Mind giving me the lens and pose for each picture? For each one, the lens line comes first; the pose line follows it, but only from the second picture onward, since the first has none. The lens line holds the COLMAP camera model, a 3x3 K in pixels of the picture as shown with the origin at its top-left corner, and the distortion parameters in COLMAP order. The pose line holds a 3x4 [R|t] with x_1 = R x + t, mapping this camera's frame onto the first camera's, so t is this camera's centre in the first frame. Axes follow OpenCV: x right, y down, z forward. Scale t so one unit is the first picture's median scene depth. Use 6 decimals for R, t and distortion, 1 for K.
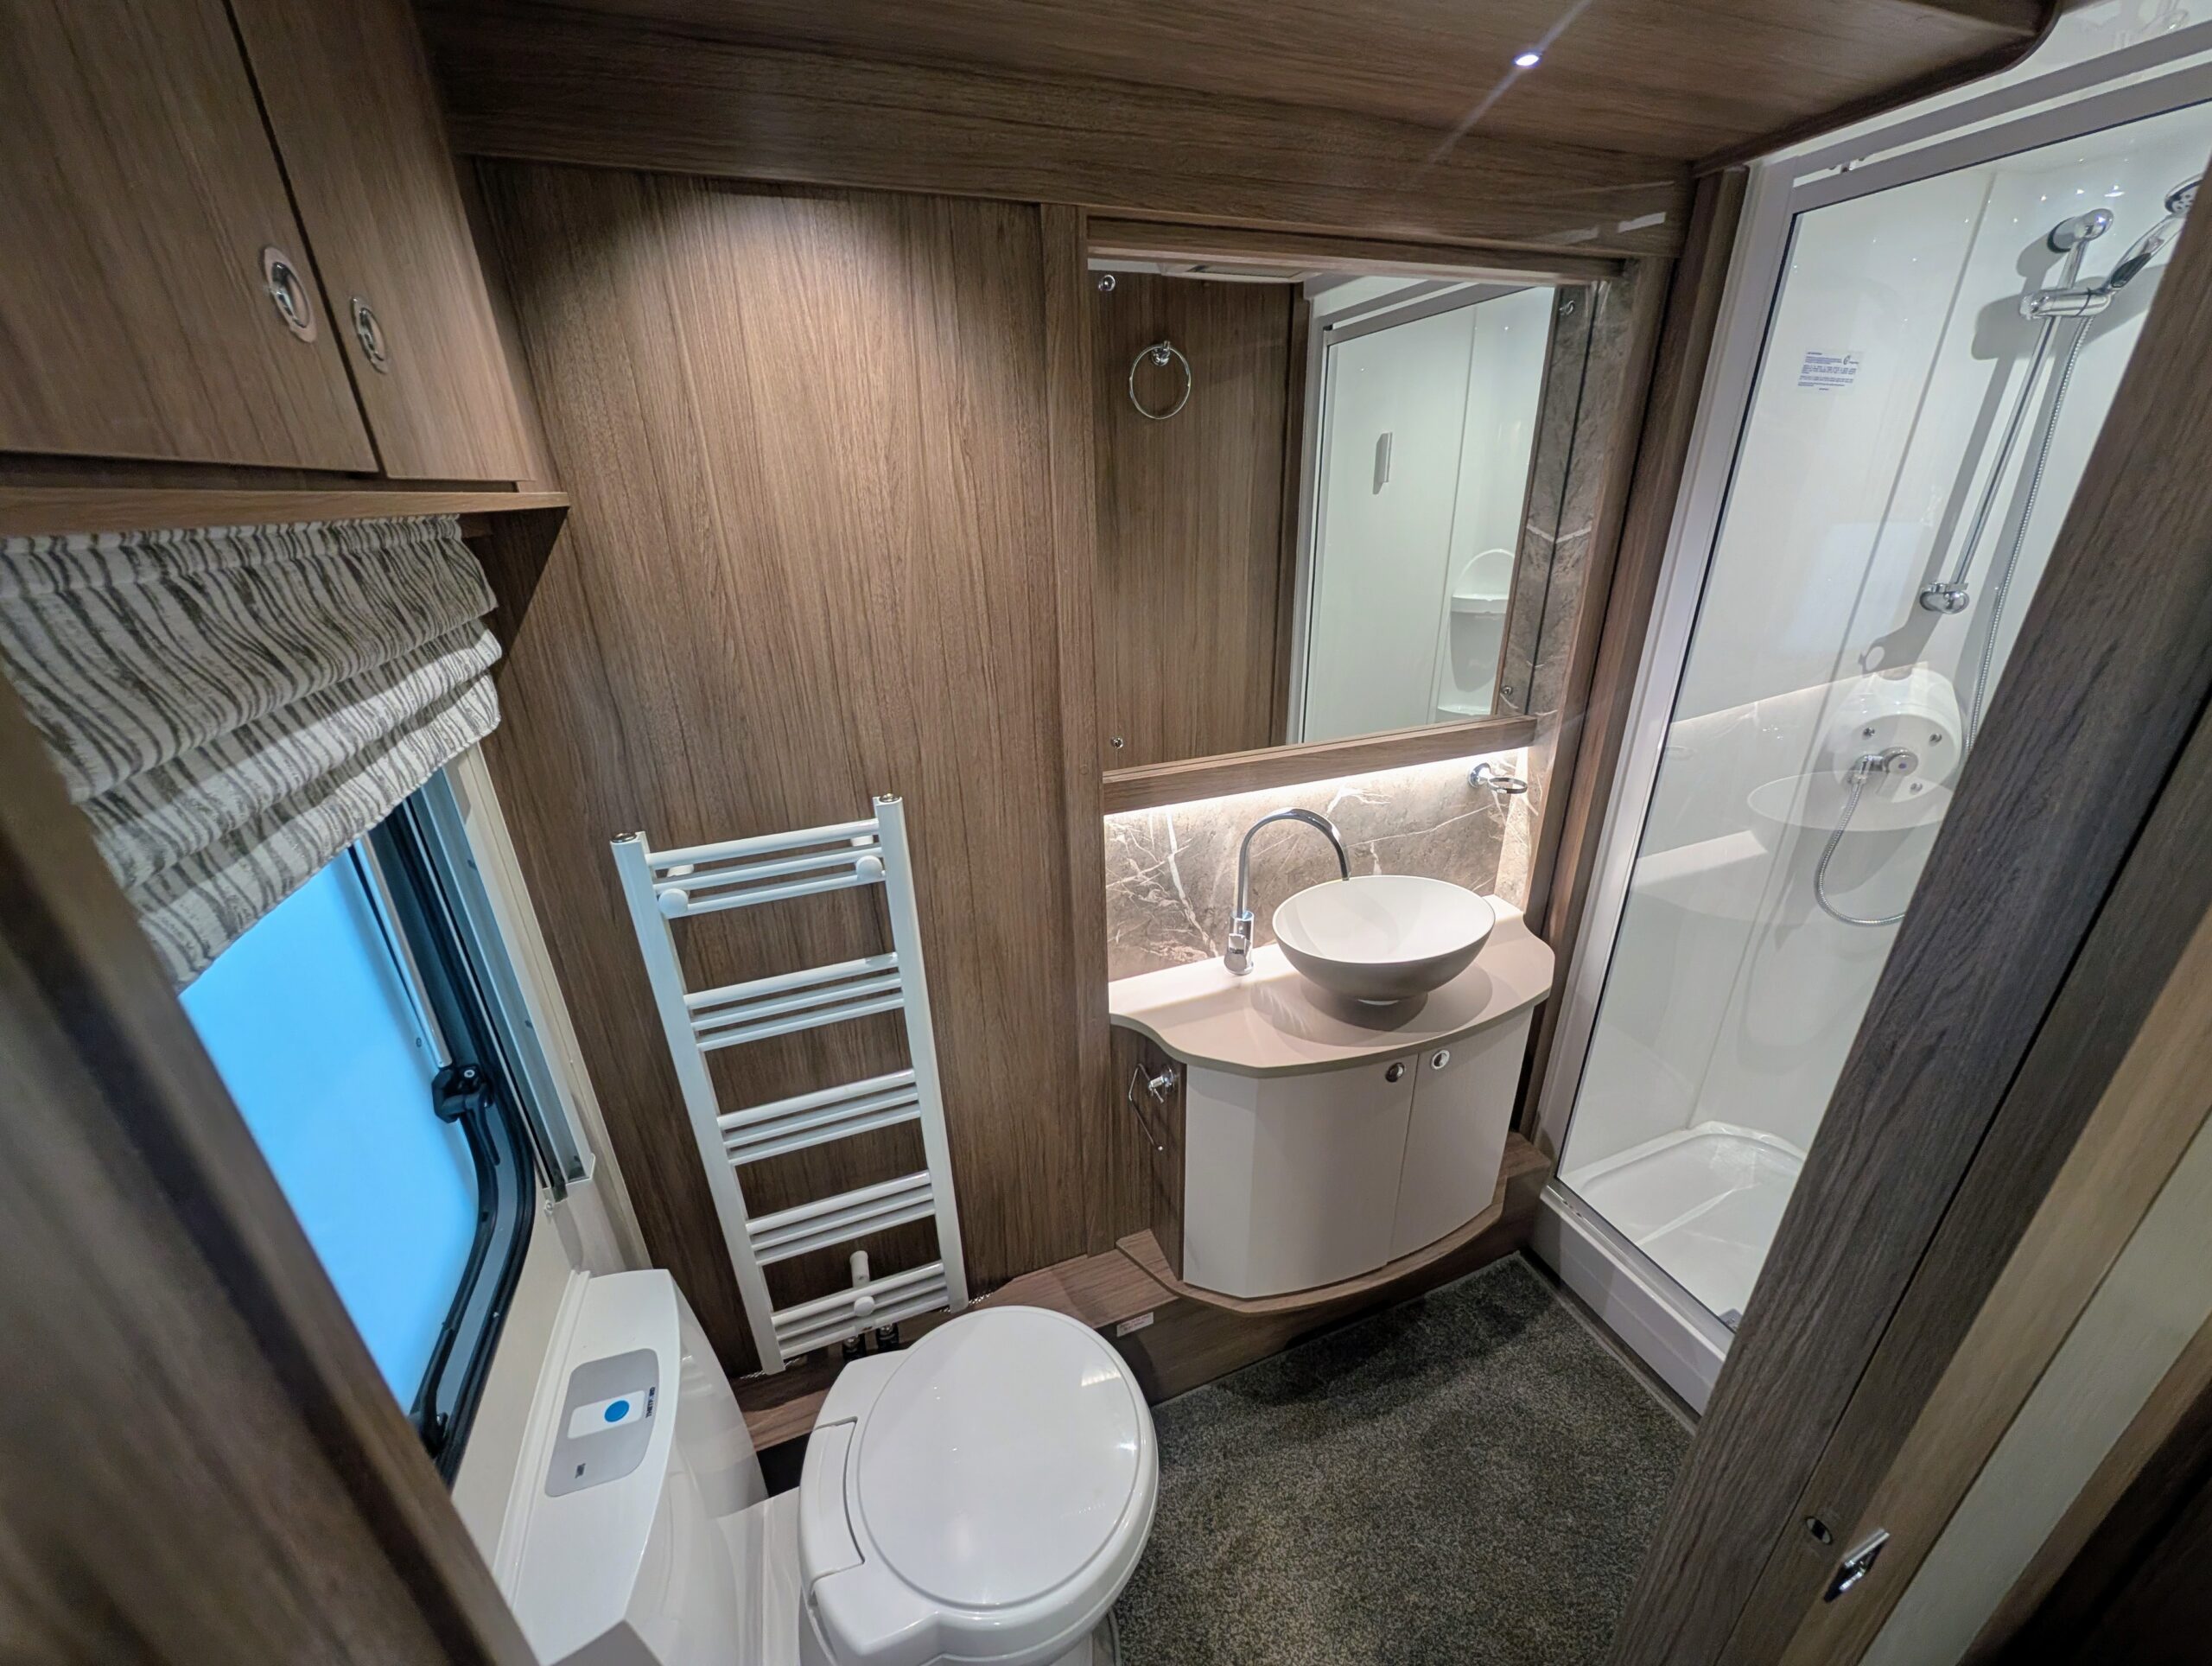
lens RADIAL K [[828.3, 0, 1106.0], [0, 828.3, 833.0], [0, 0, 1]] dist [-0.000169, 0.000292]
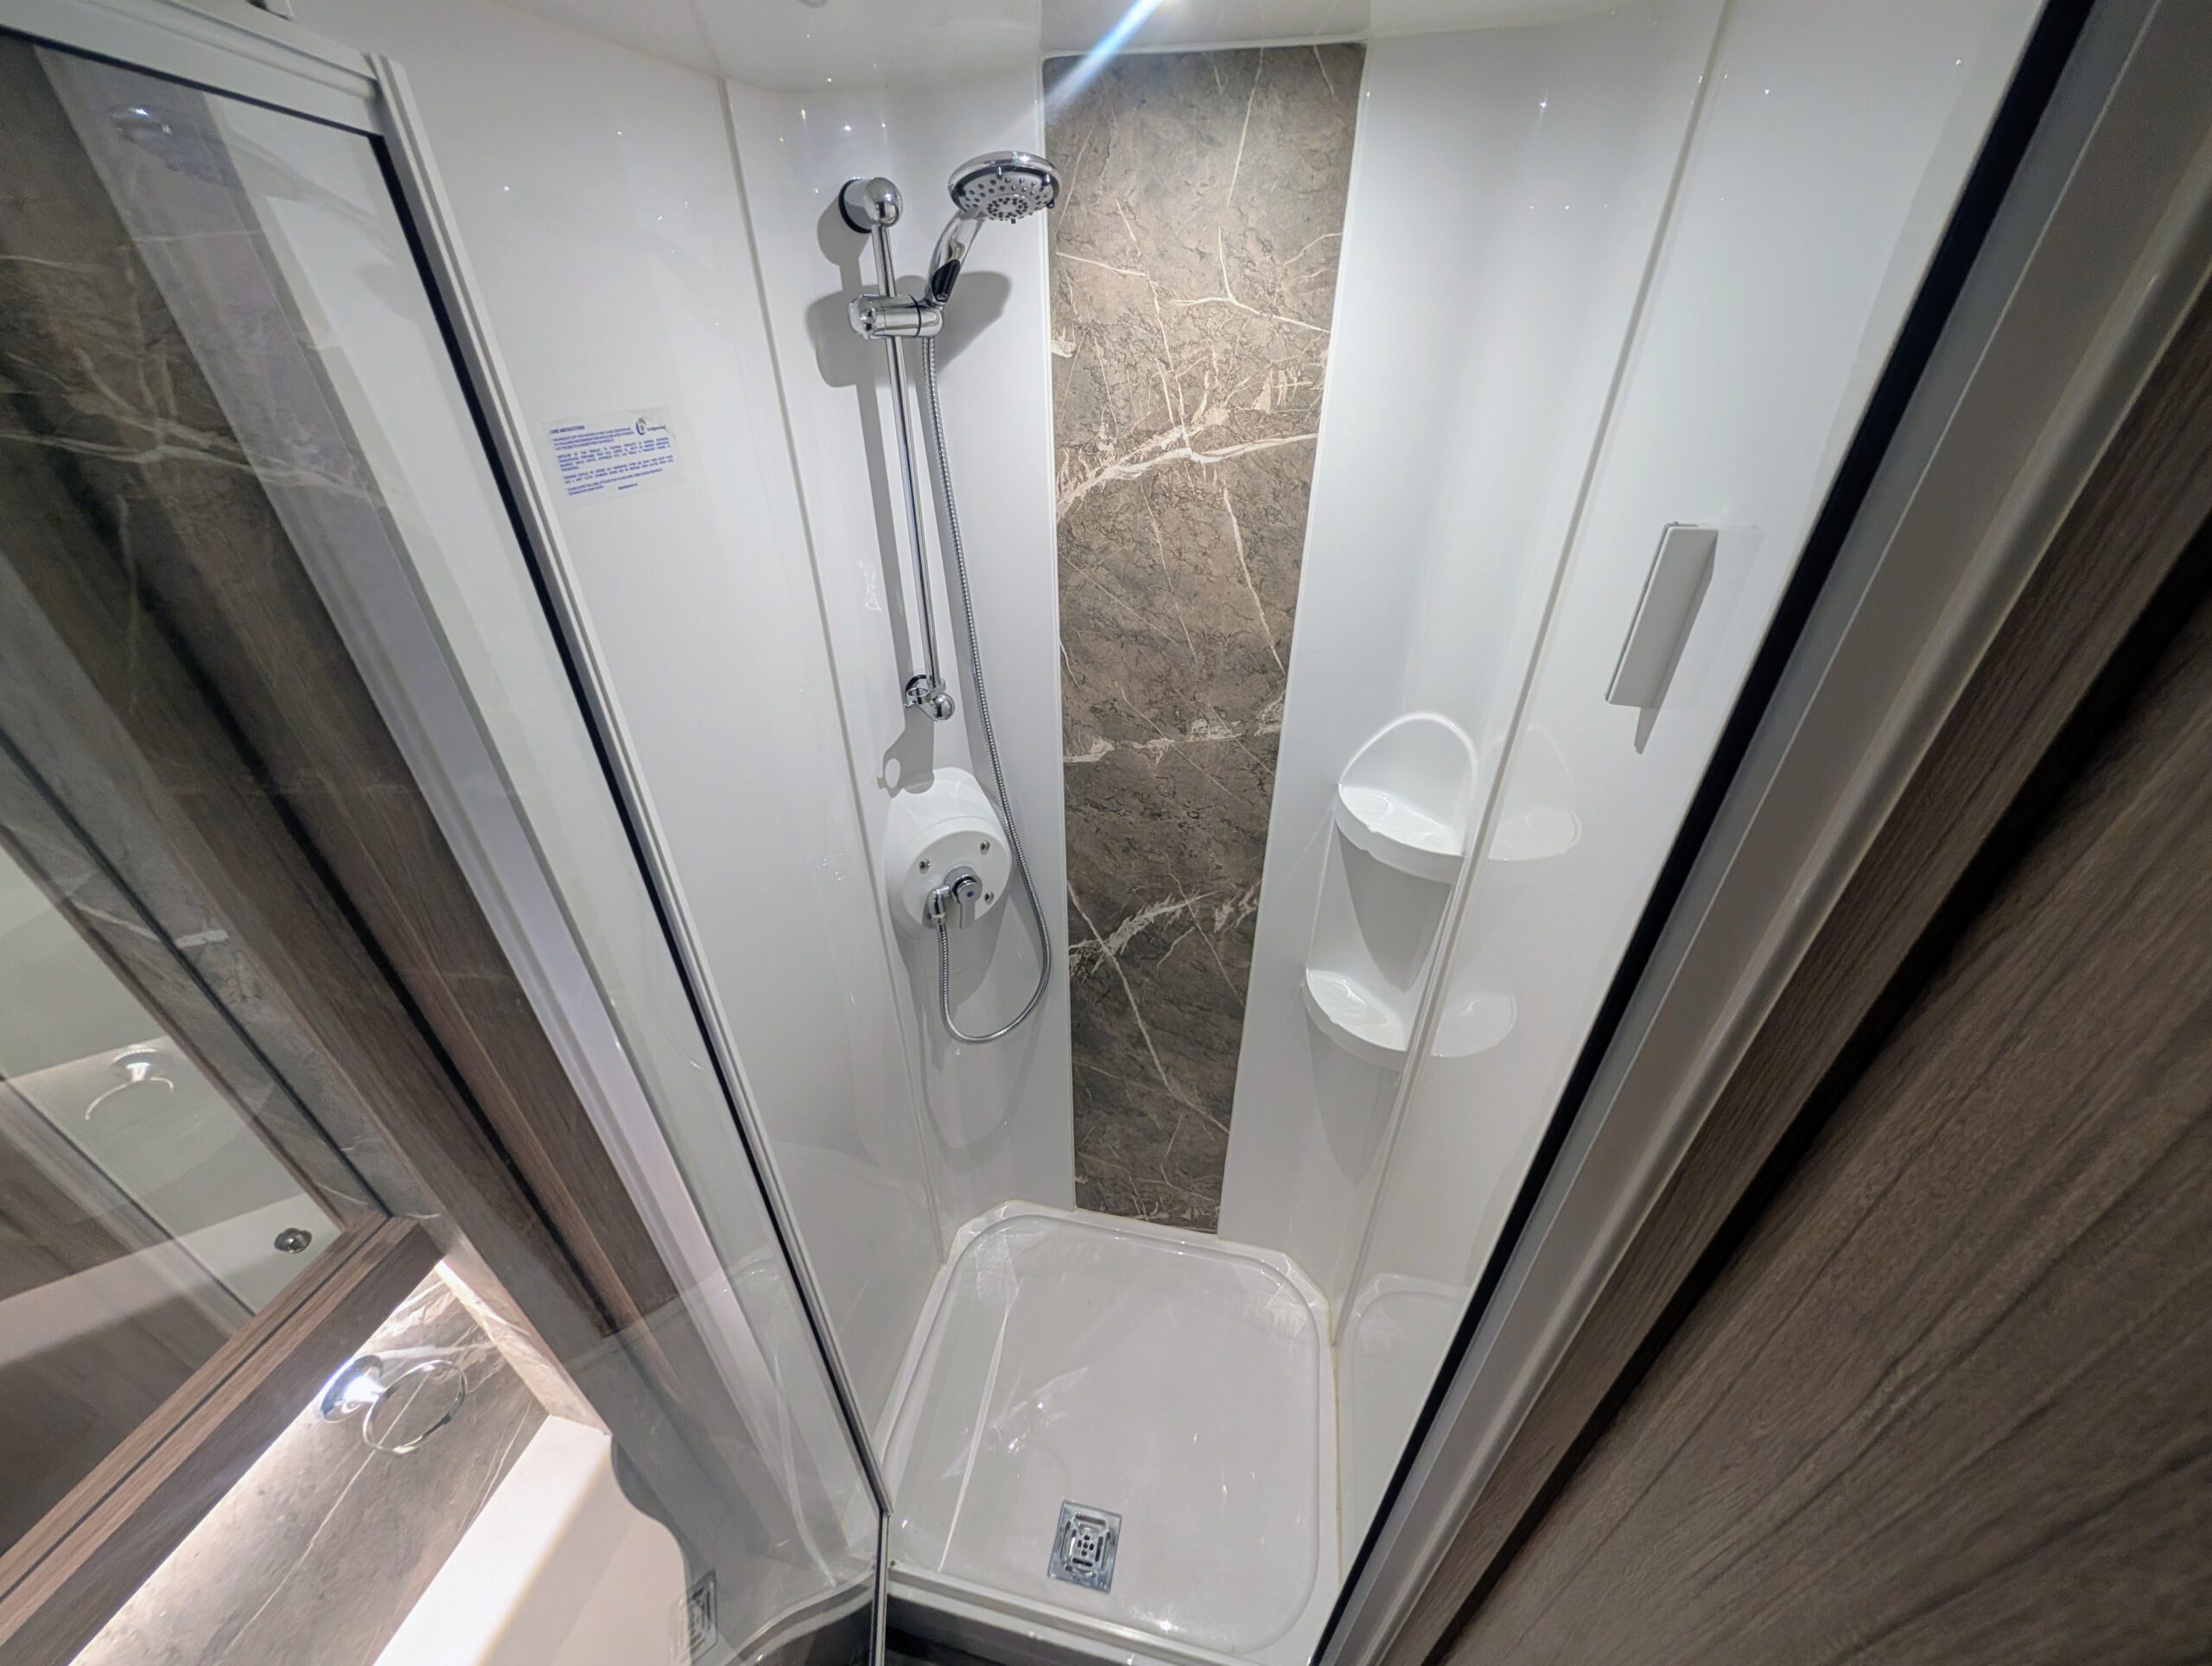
lens RADIAL K [[828.3, 0, 1106.0], [0, 828.3, 833.0], [0, 0, 1]] dist [-0.000169, 0.000292]
pose [[0.545417, -0.441409, 0.712515, 0.543450], [0.313087, 0.895850, 0.315323, -0.397151], [-0.777493, 0.051097, 0.626812, 0.432079]]
